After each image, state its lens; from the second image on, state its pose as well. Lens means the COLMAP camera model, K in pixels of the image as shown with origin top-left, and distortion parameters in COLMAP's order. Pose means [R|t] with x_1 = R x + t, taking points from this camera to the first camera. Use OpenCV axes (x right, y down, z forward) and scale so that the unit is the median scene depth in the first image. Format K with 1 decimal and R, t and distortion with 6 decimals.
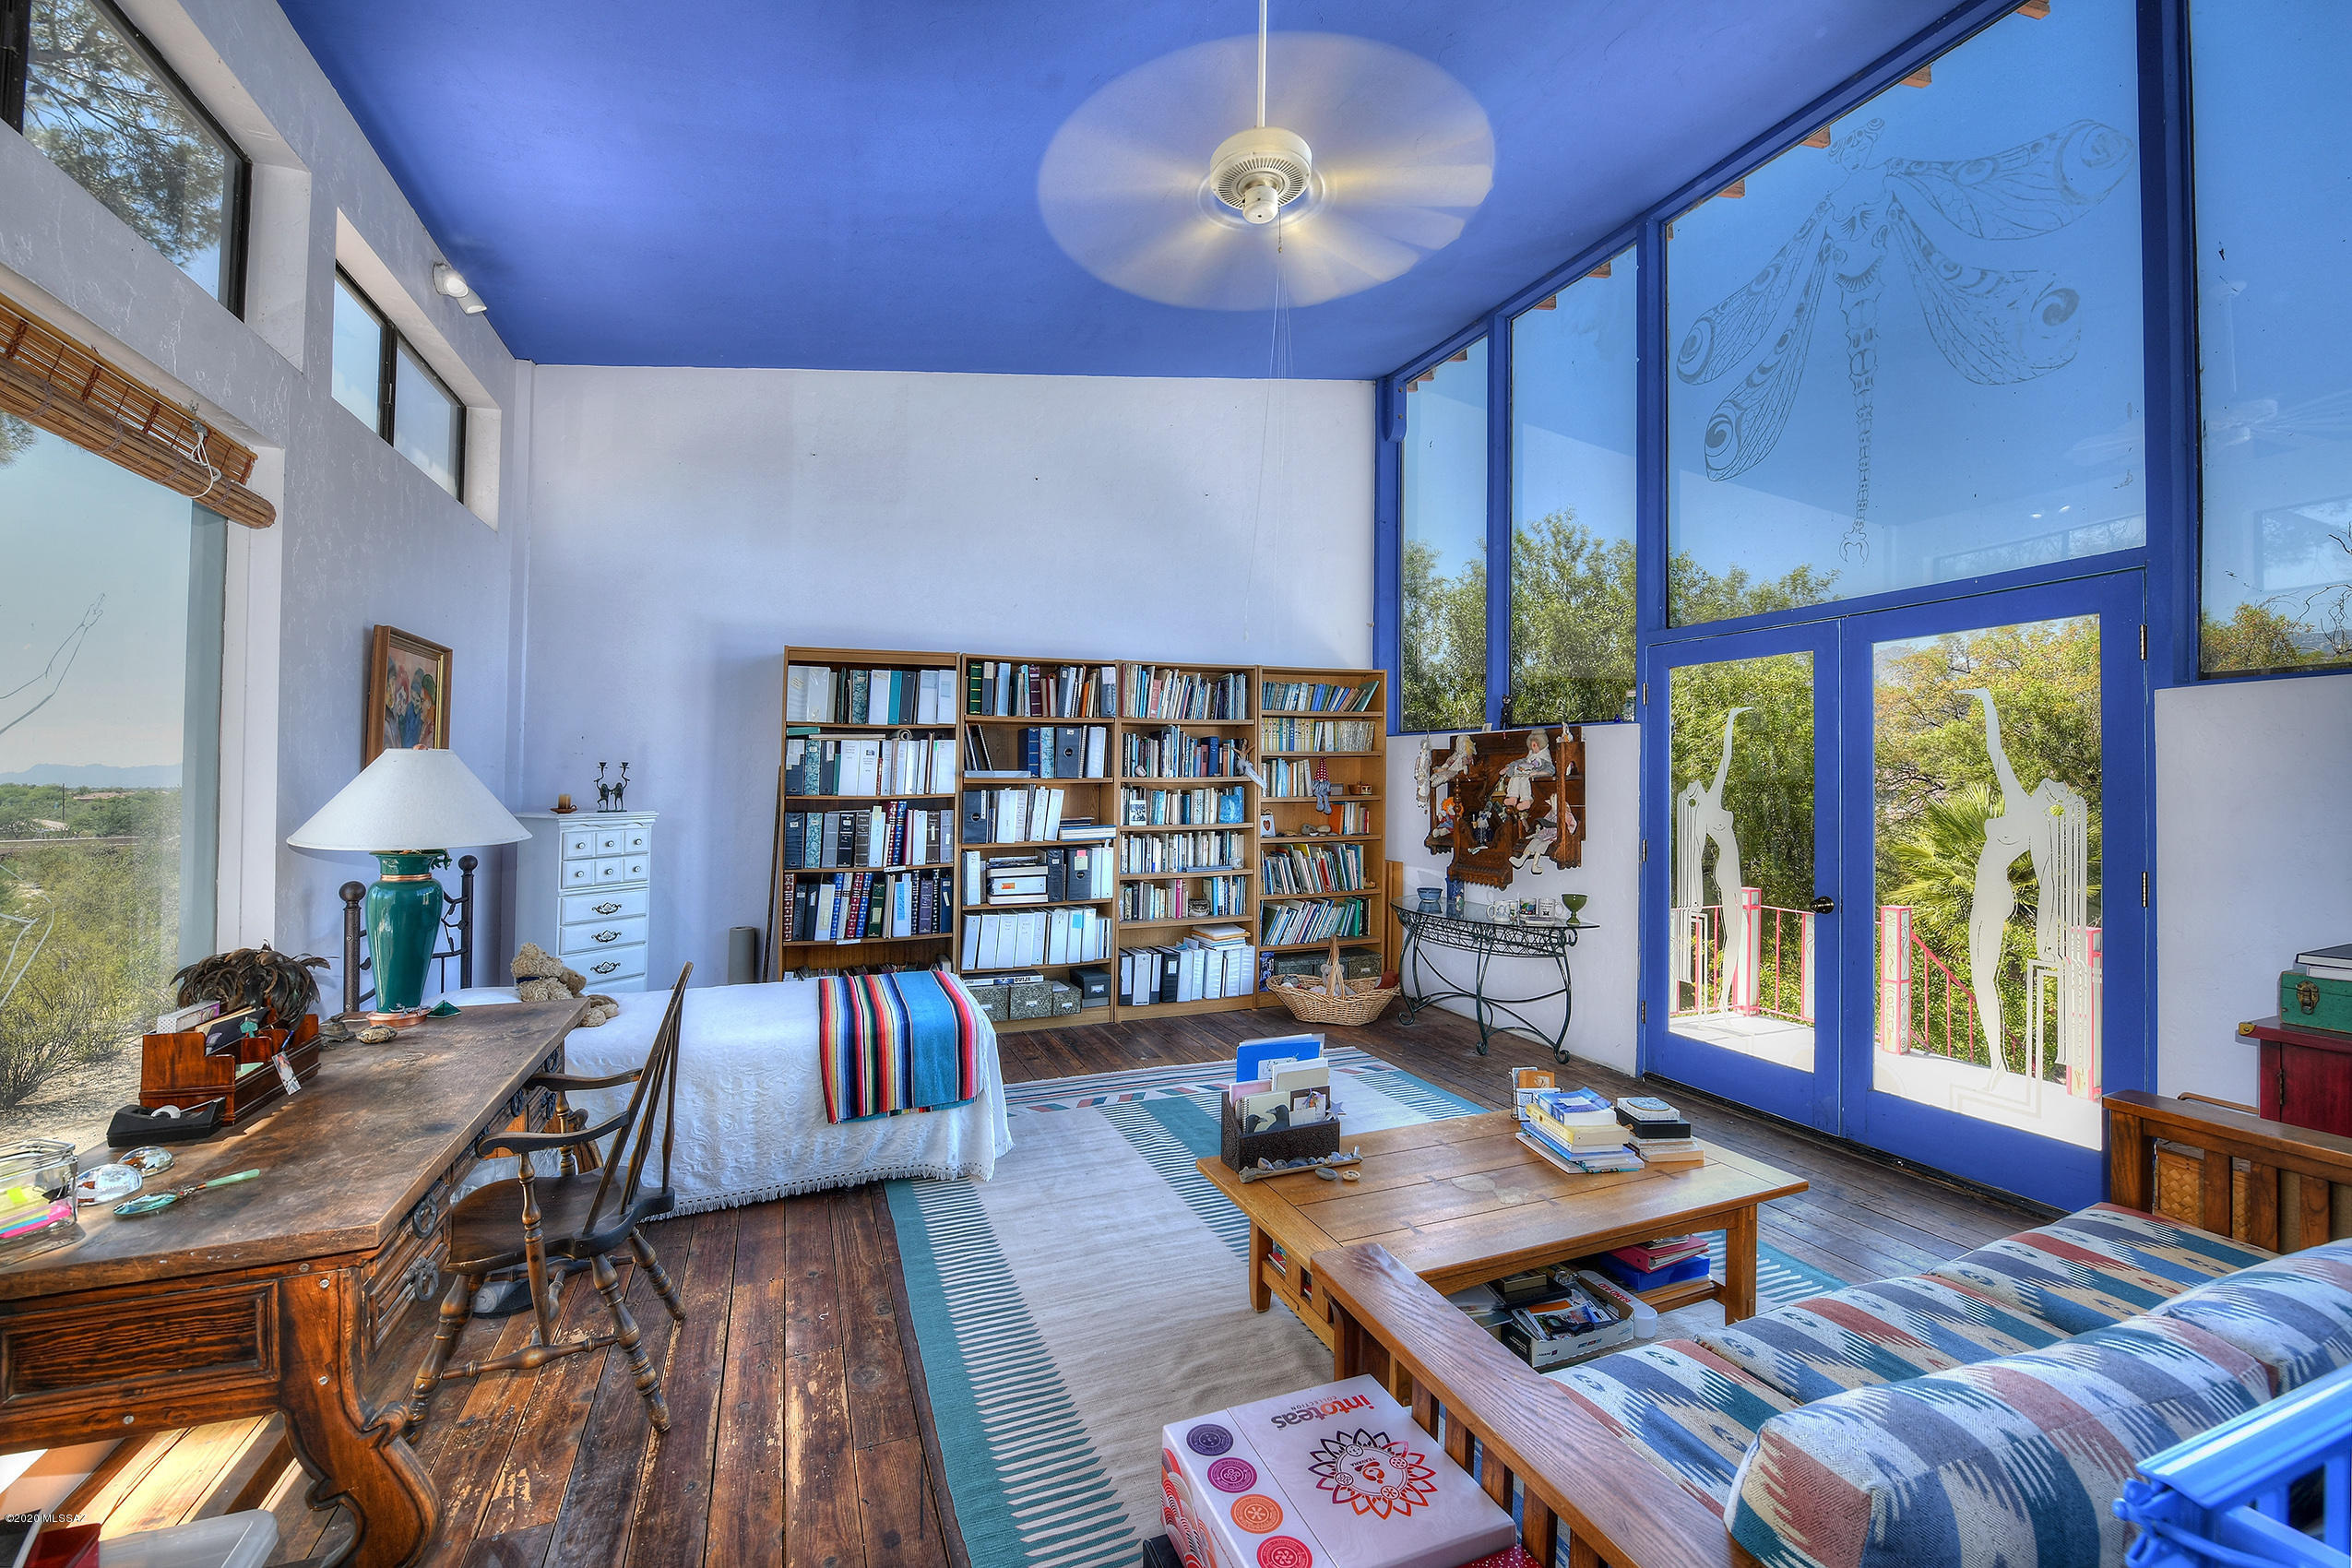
lens RADIAL K [[976.4, 0, 1180.9], [0, 976.4, 779.6], [0, 0, 1]] dist [-0.002201, -0.000099]
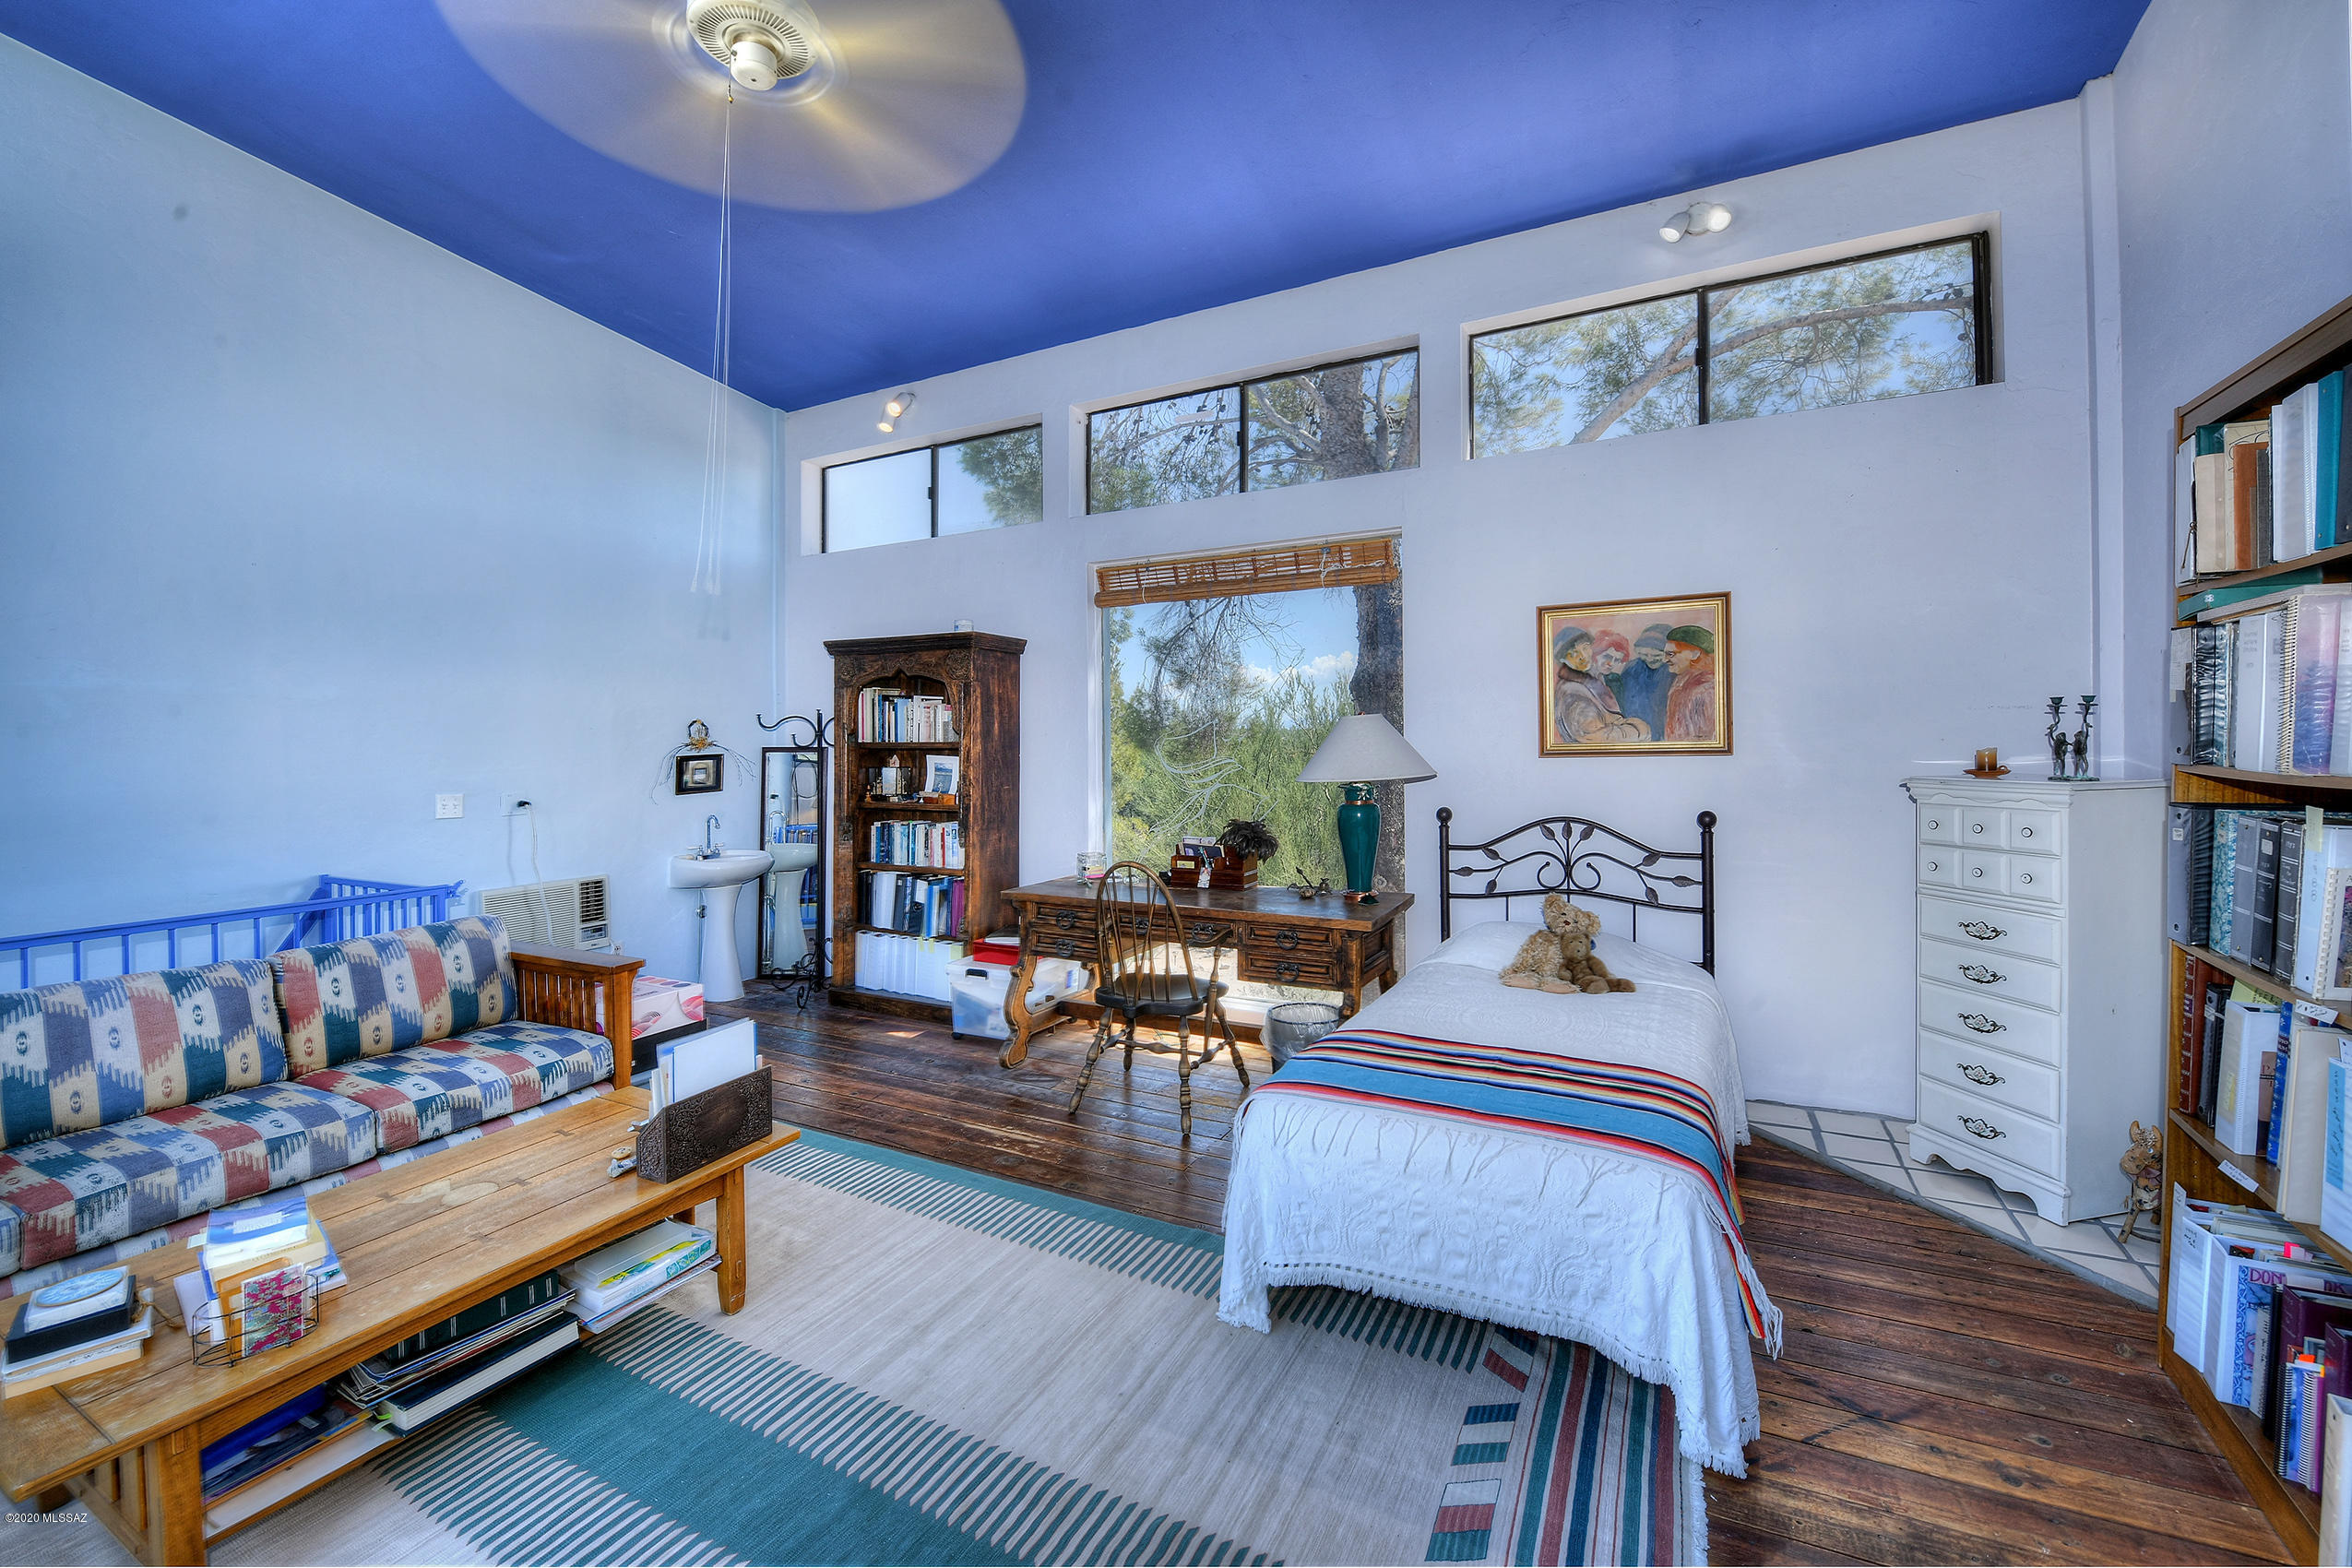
lens RADIAL K [[976.4, 0, 1178.6], [0, 976.4, 765.6], [0, 0, 1]] dist [-0.002201, -0.000099]
pose [[-0.750187, 0.017156, -0.661003, 0.221643], [0.015679, 0.999844, 0.008156, 0.011395], [0.661040, -0.004245, -0.750339, 1.136107]]
